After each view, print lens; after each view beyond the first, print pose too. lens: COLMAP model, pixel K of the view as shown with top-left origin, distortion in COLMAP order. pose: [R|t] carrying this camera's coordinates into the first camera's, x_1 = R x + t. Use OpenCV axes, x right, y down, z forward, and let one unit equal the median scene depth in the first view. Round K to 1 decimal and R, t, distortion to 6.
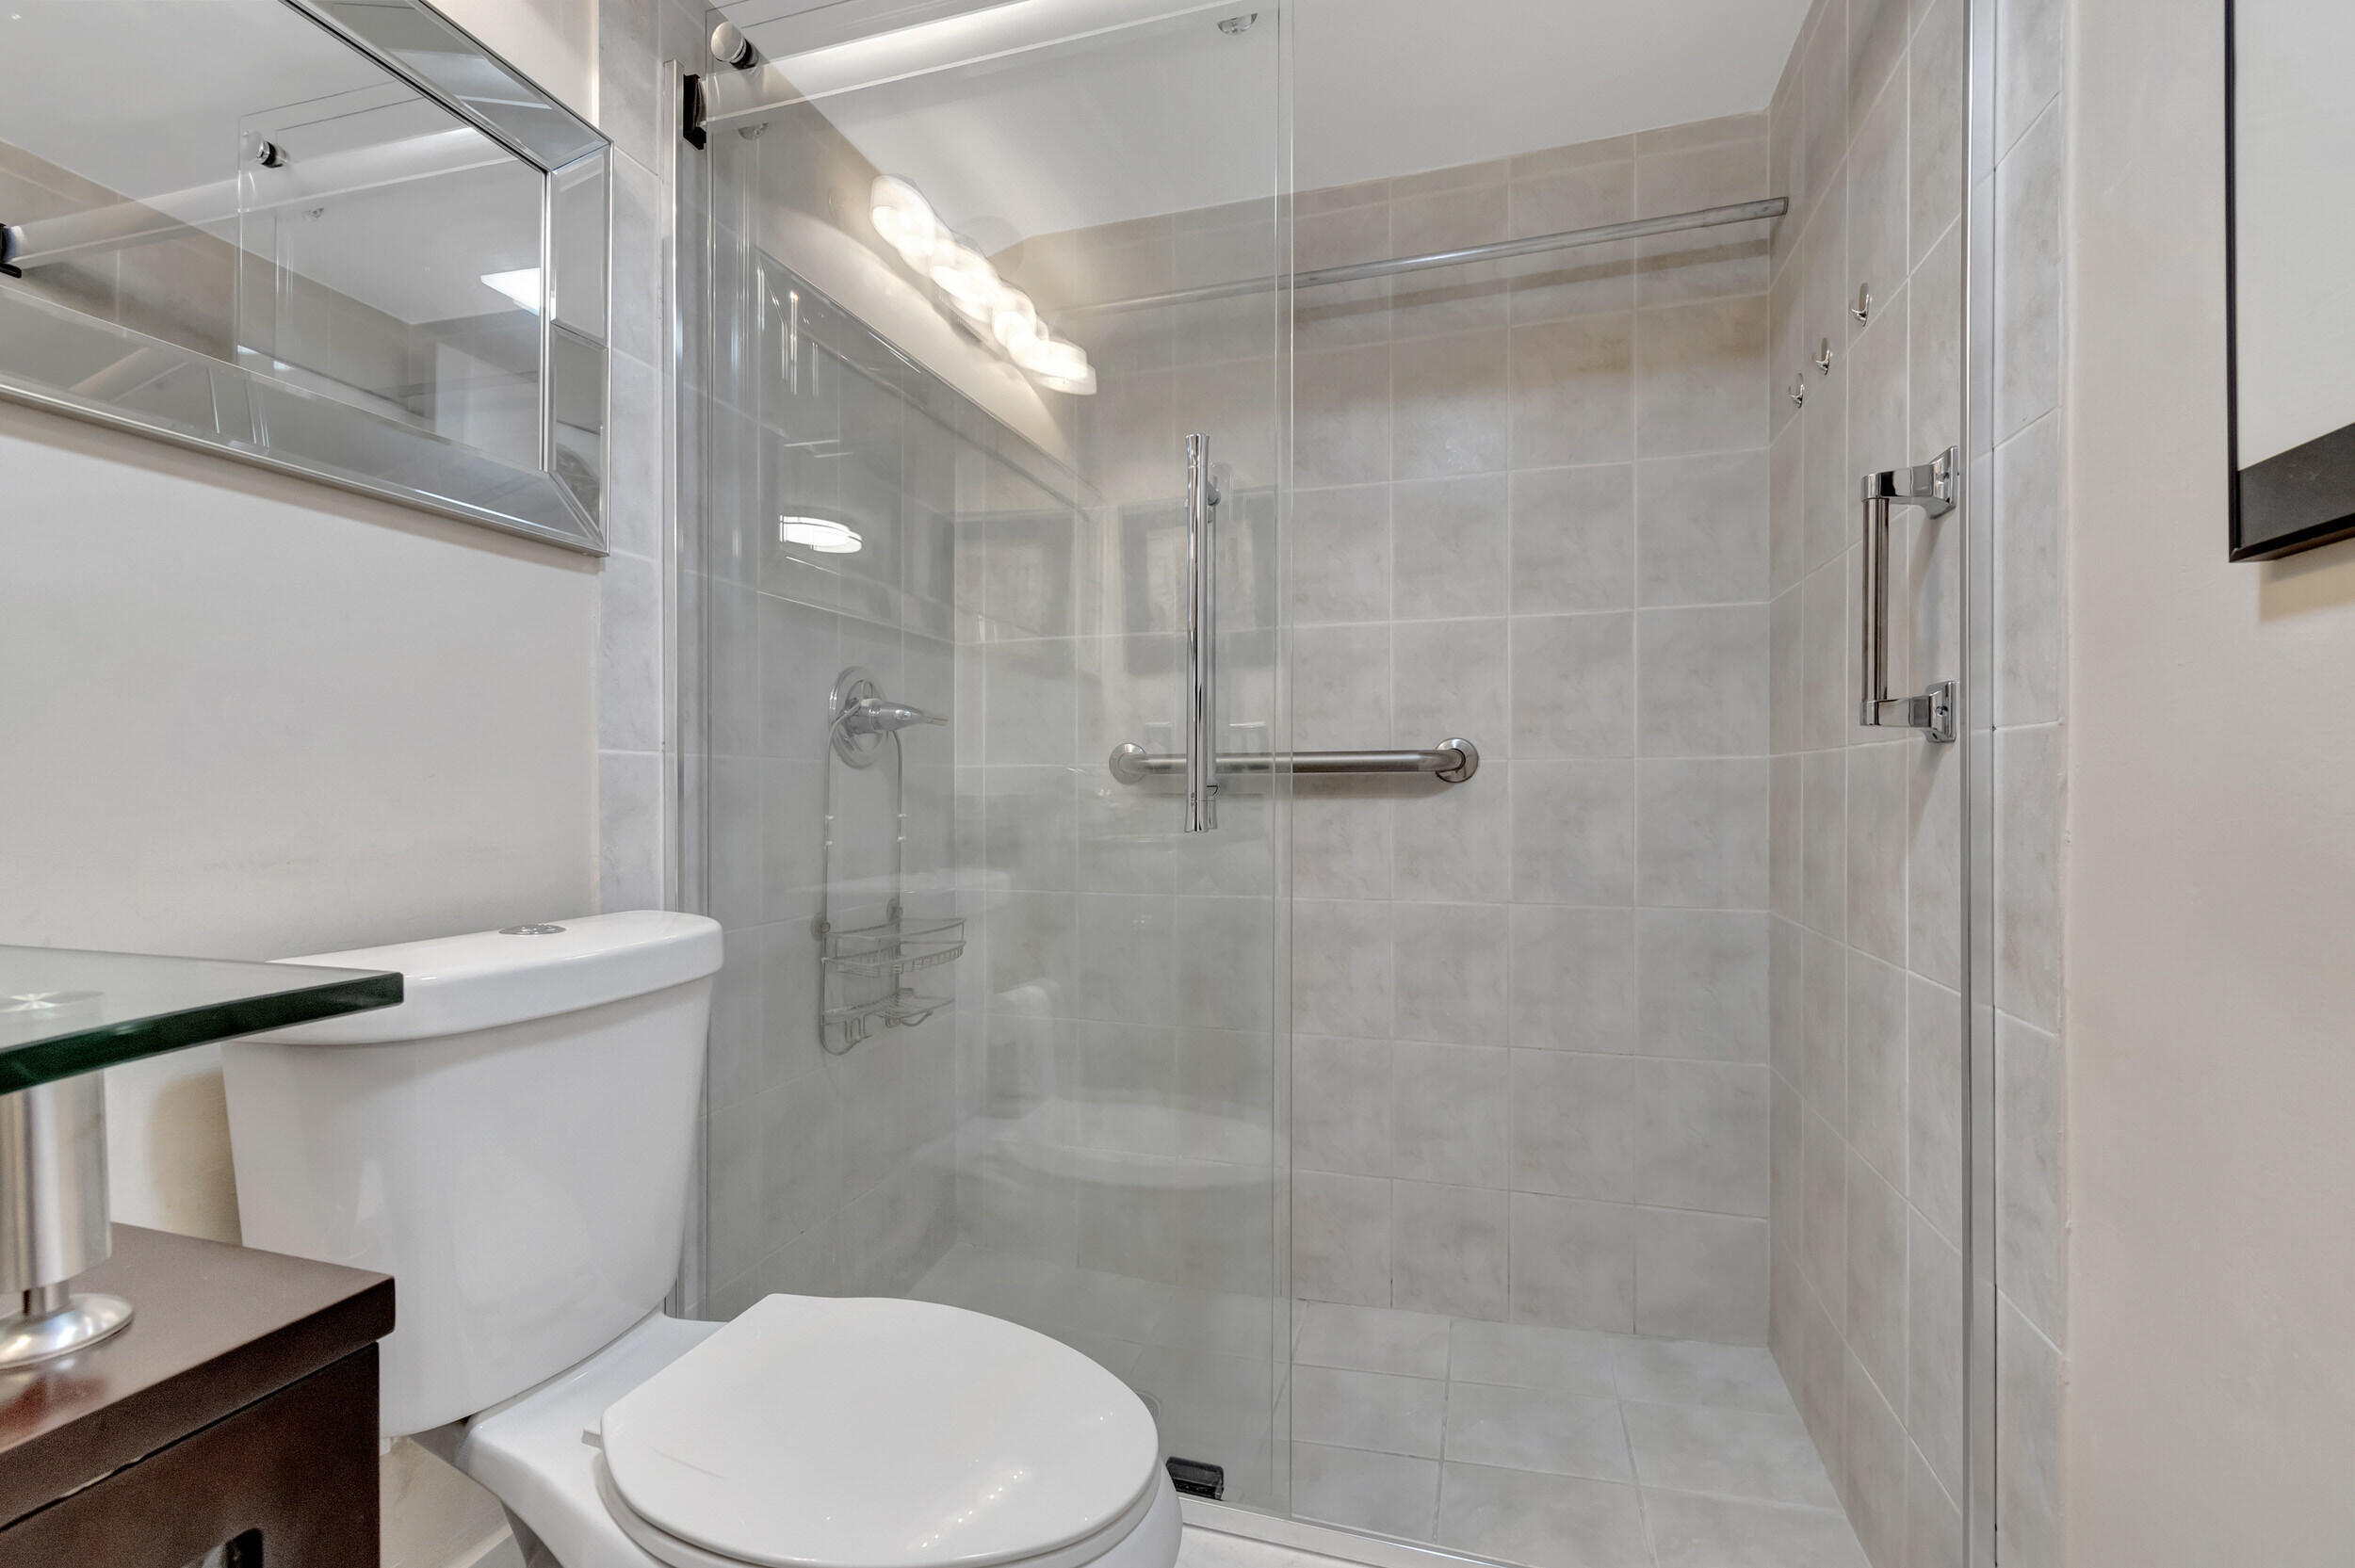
lens RADIAL K [[1045.6, 0, 1172.2], [0, 1045.6, 790.0], [0, 0, 1]] dist [0.001058, -0.000541]
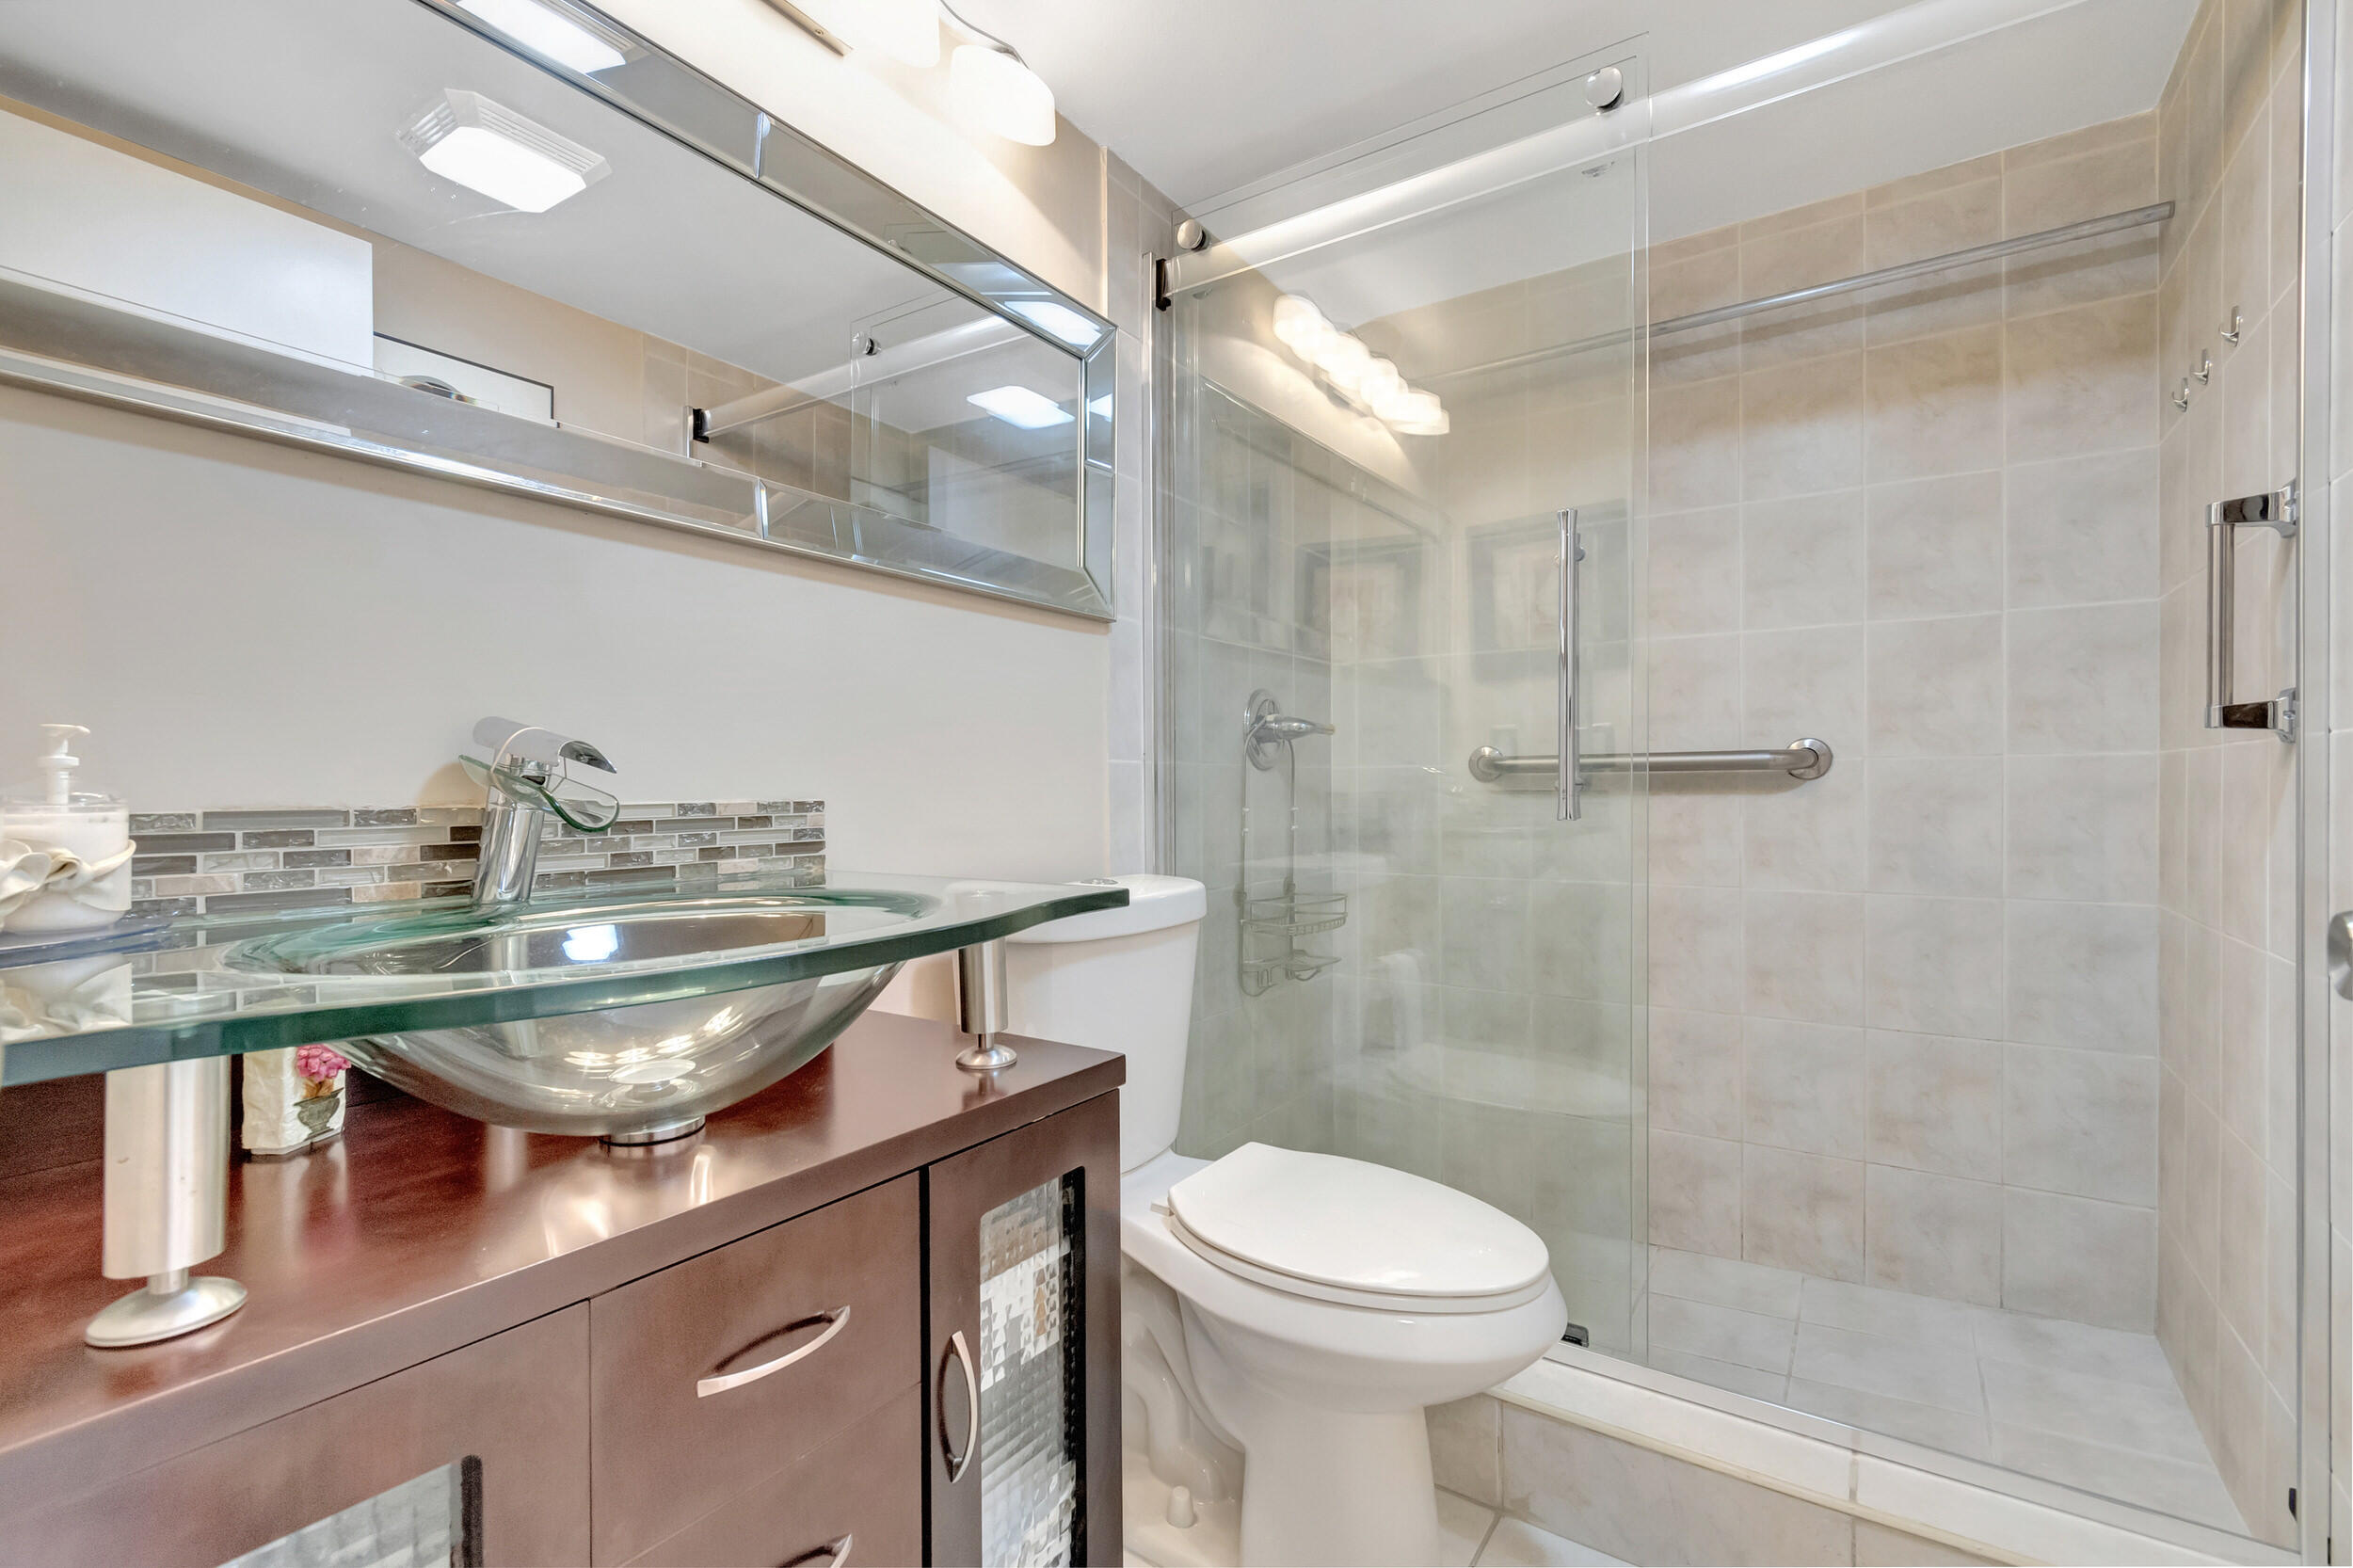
lens RADIAL K [[1044.9, 0, 1171.2], [0, 1044.9, 790.0], [0, 0, 1]] dist [0.001058, -0.000541]
pose [[0.955301, -0.001848, -0.295628, -0.038822], [0.002706, 0.999993, 0.002492, -0.000965], [0.295621, -0.003181, 0.955300, -0.232547]]
